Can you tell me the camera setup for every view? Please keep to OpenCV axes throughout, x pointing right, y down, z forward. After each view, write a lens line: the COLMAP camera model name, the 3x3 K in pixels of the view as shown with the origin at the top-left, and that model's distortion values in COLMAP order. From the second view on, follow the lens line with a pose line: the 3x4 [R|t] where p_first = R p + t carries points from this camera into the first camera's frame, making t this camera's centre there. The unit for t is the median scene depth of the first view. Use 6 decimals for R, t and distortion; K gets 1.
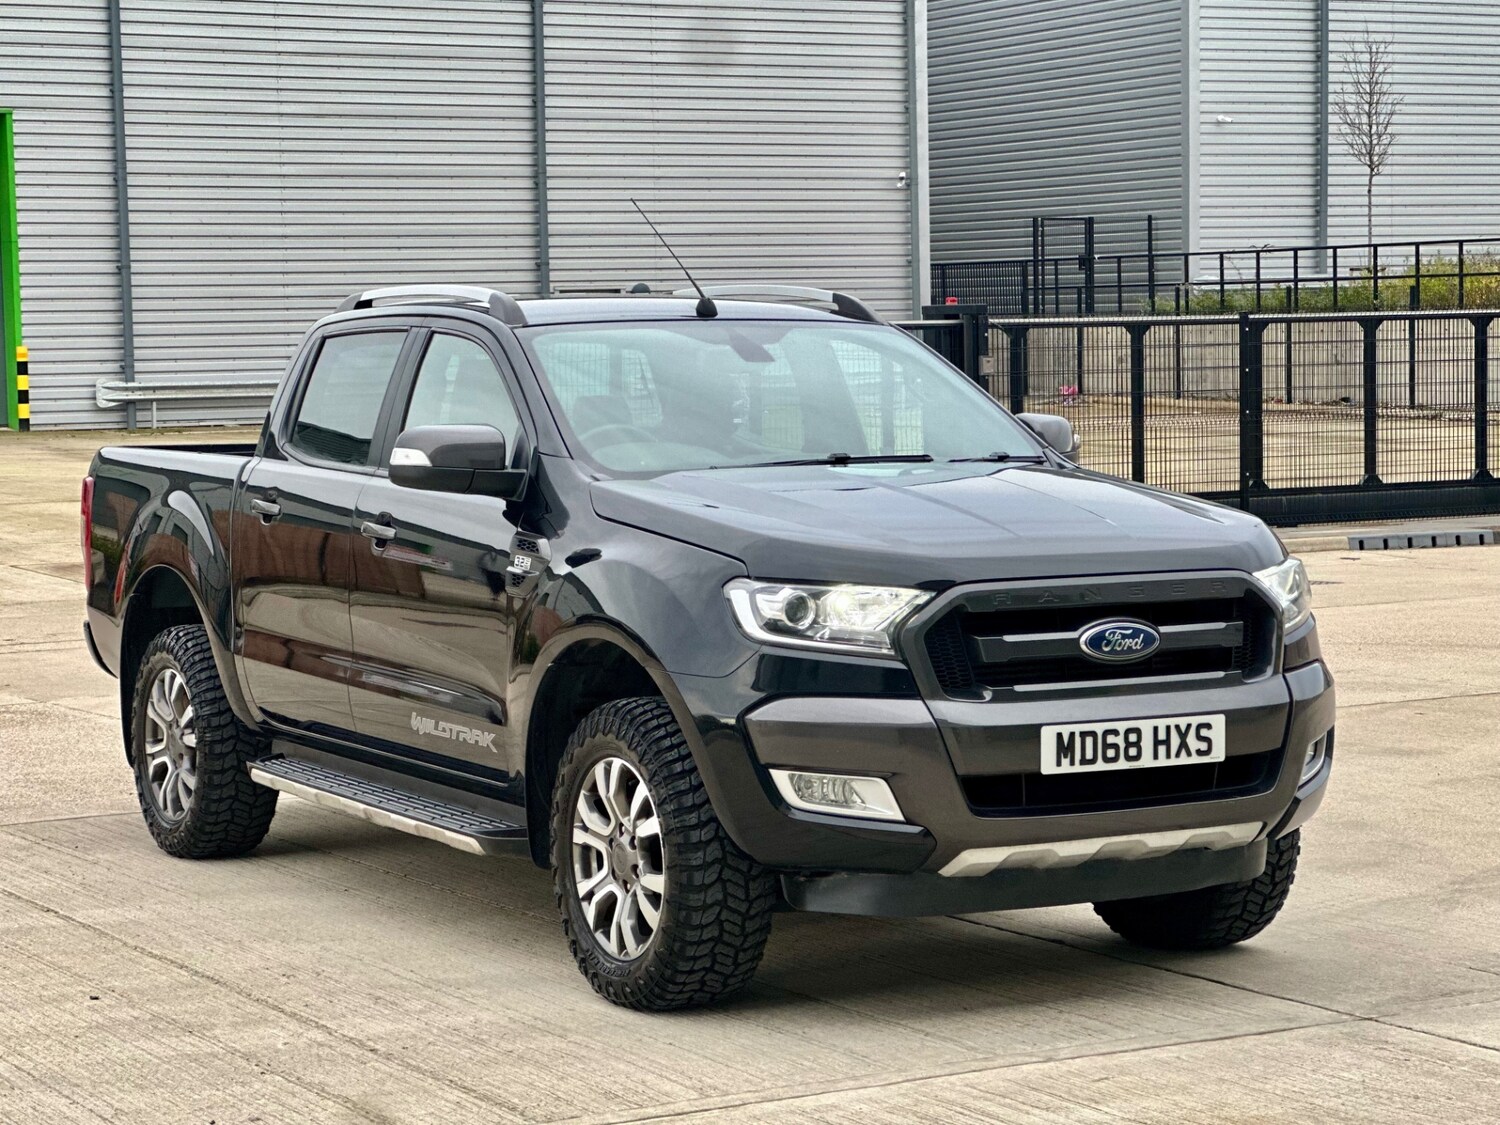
lens RADIAL K [[3425.4, 0, 760.0], [0, 3425.4, 508.0], [0, 0, 1]] dist [0.254865, 0.000000]
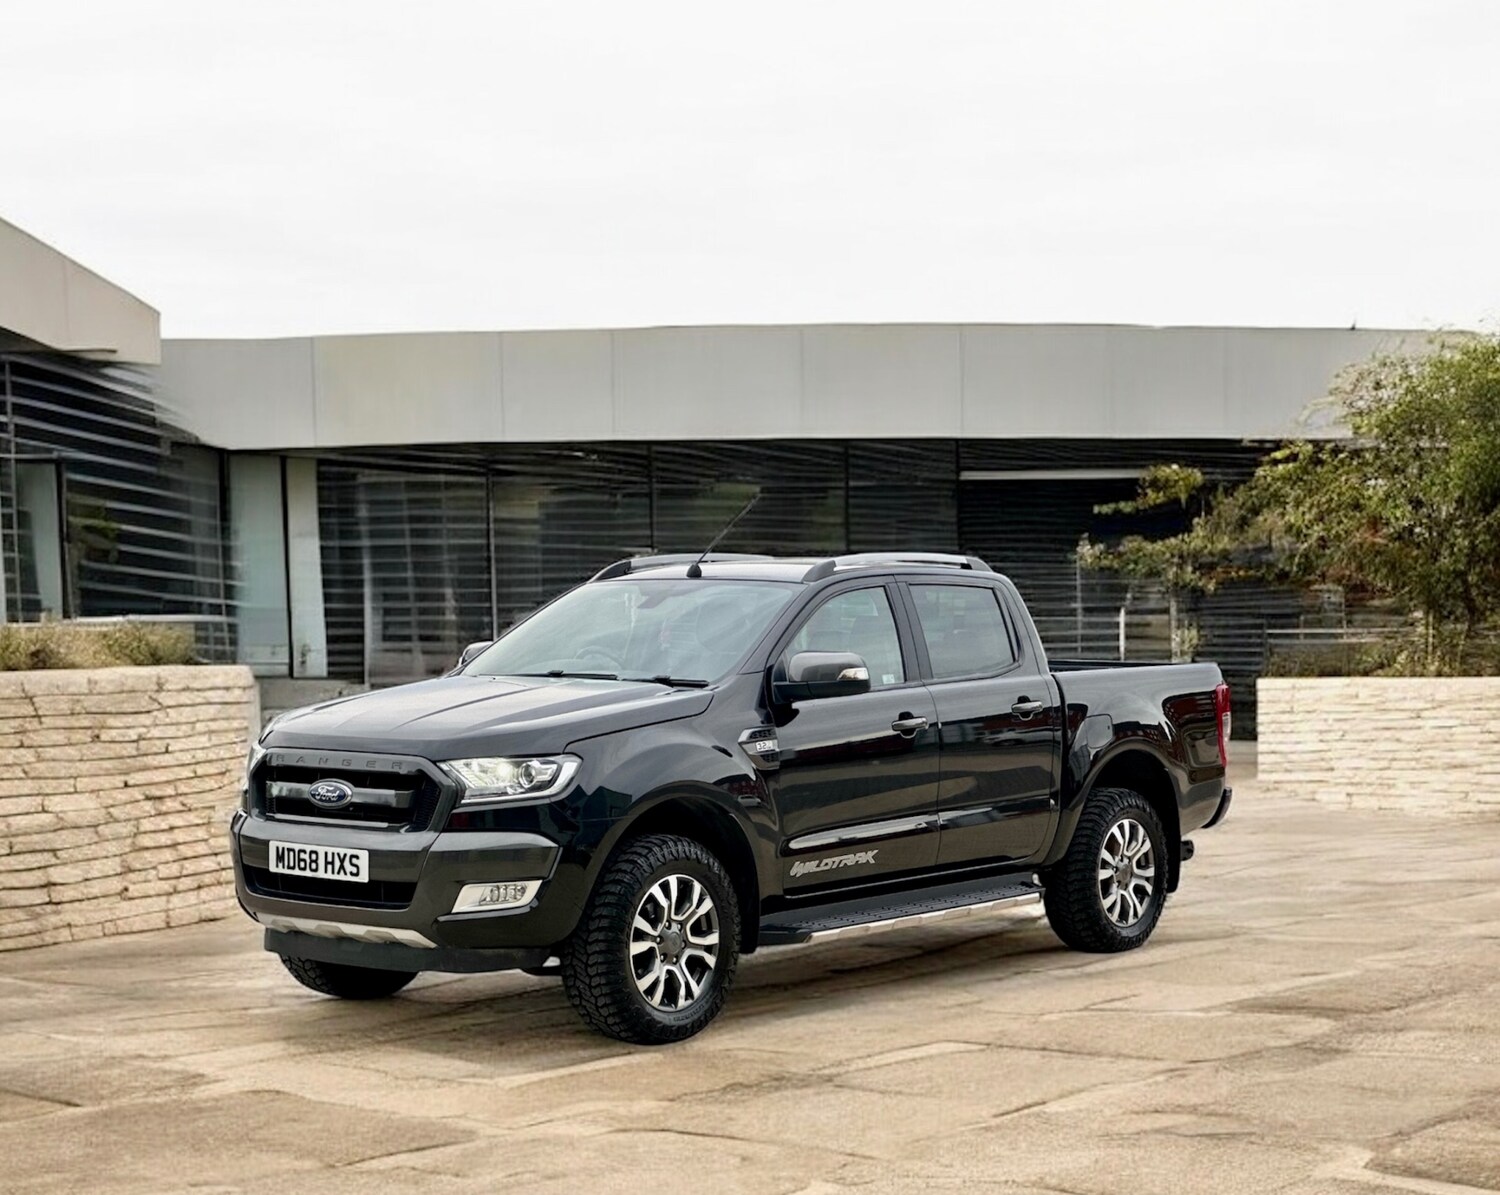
lens RADIAL K [[2578.7, 0, 775.2], [0, 2578.7, 610.5], [0, 0, 1]] dist [0.075652, 0.000000]
pose [[0.390864, 0.024644, -0.920118, 1.238424], [-0.054609, 0.998502, 0.003546, -0.057667], [0.918827, 0.048861, 0.391624, 0.727926]]
